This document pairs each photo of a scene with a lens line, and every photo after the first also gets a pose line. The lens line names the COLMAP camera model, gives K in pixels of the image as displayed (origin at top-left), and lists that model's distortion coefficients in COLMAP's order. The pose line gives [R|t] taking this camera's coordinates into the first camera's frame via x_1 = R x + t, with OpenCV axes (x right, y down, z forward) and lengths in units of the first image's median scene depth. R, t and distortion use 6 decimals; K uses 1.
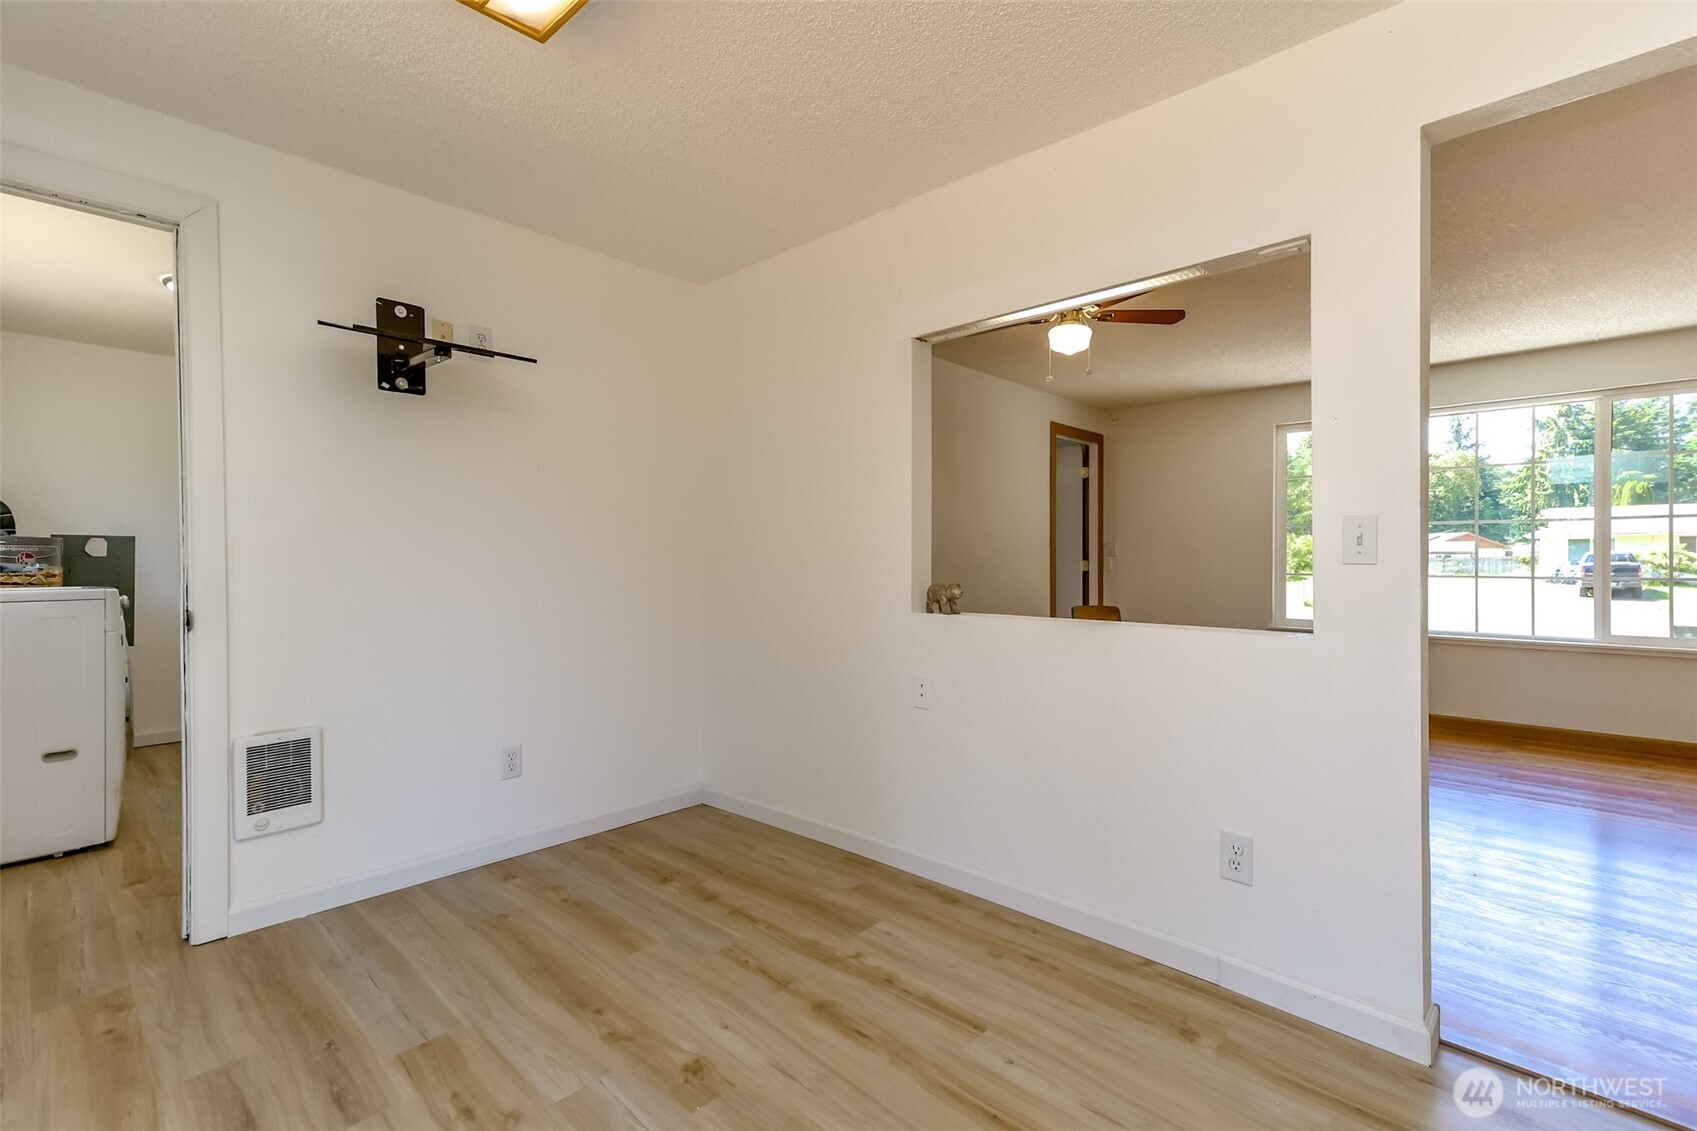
lens RADIAL K [[754.7, 0, 855.5], [0, 754.7, 562.8], [0, 0, 1]] dist [0.016989, 0.000251]
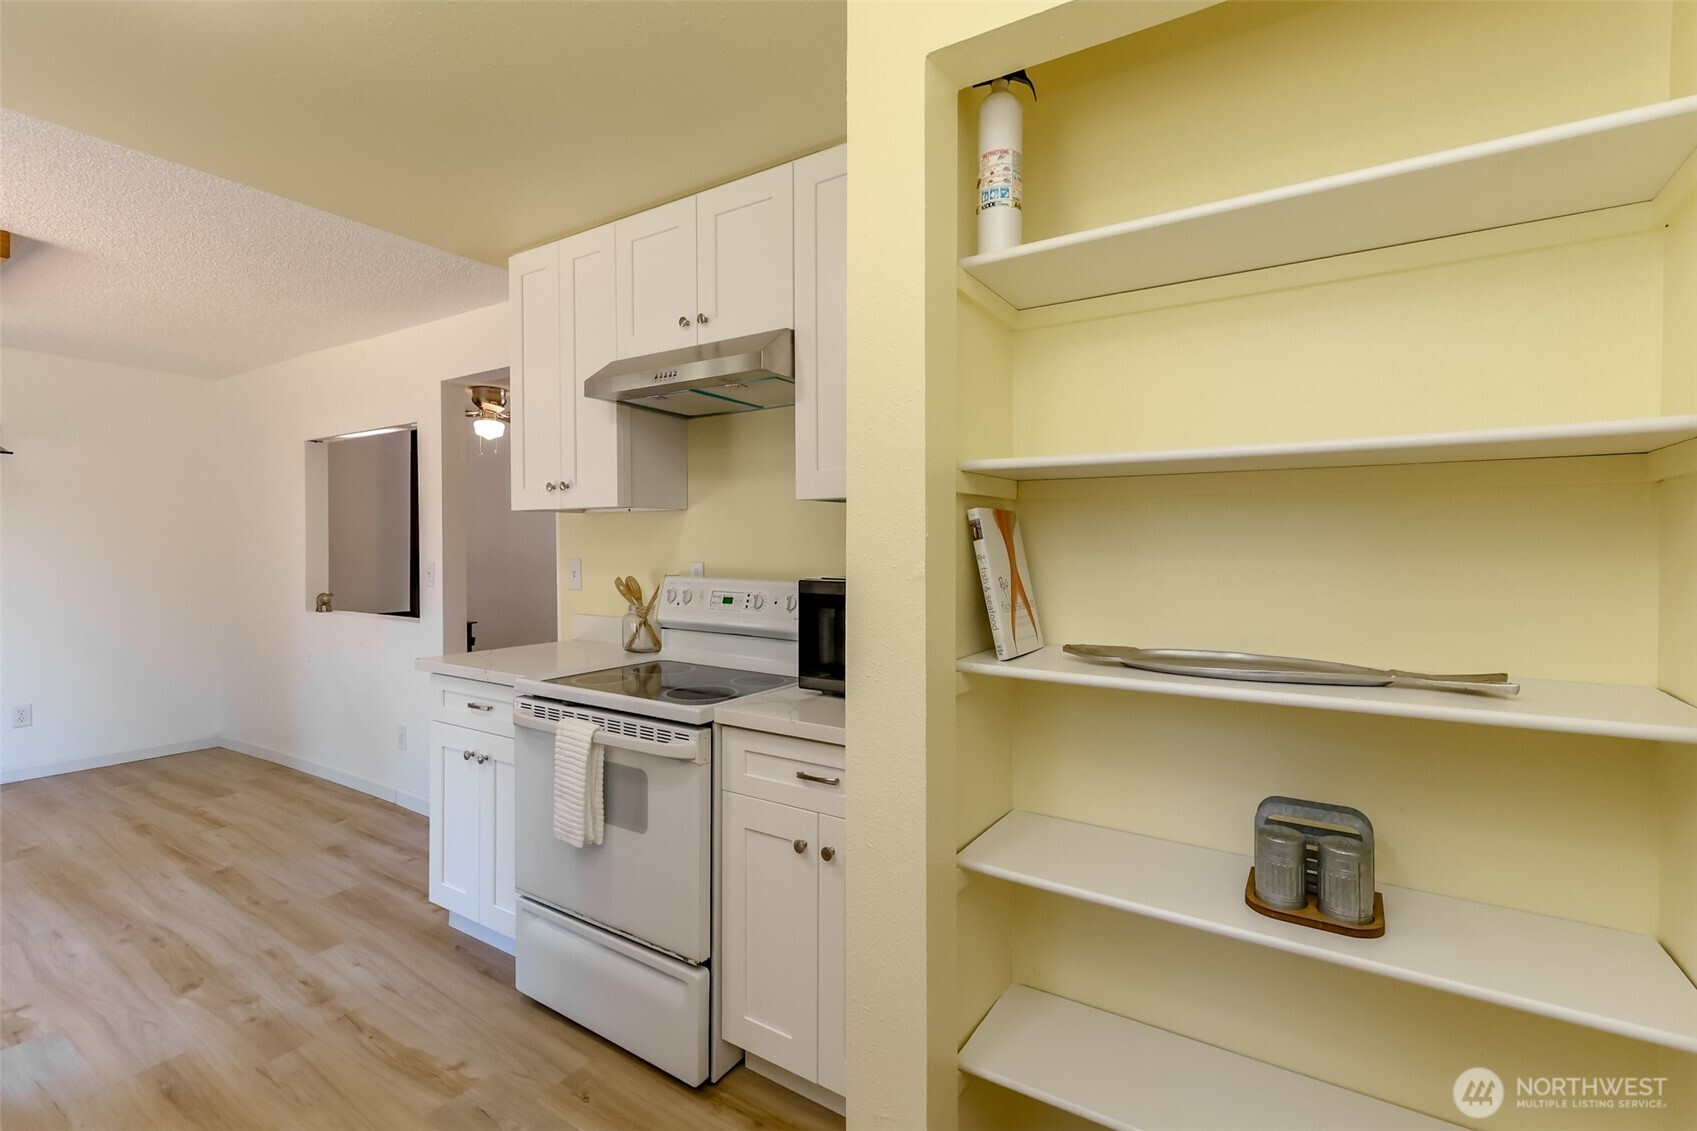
lens RADIAL K [[760.3, 0, 864.4], [0, 760.3, 559.3], [0, 0, 1]] dist [0.015625, -0.000787]
pose [[0.984511, 0.001833, 0.175315, 1.088110], [-0.003155, 0.999969, 0.007262, -0.068609], [-0.175296, -0.007703, 0.984486, -0.926882]]
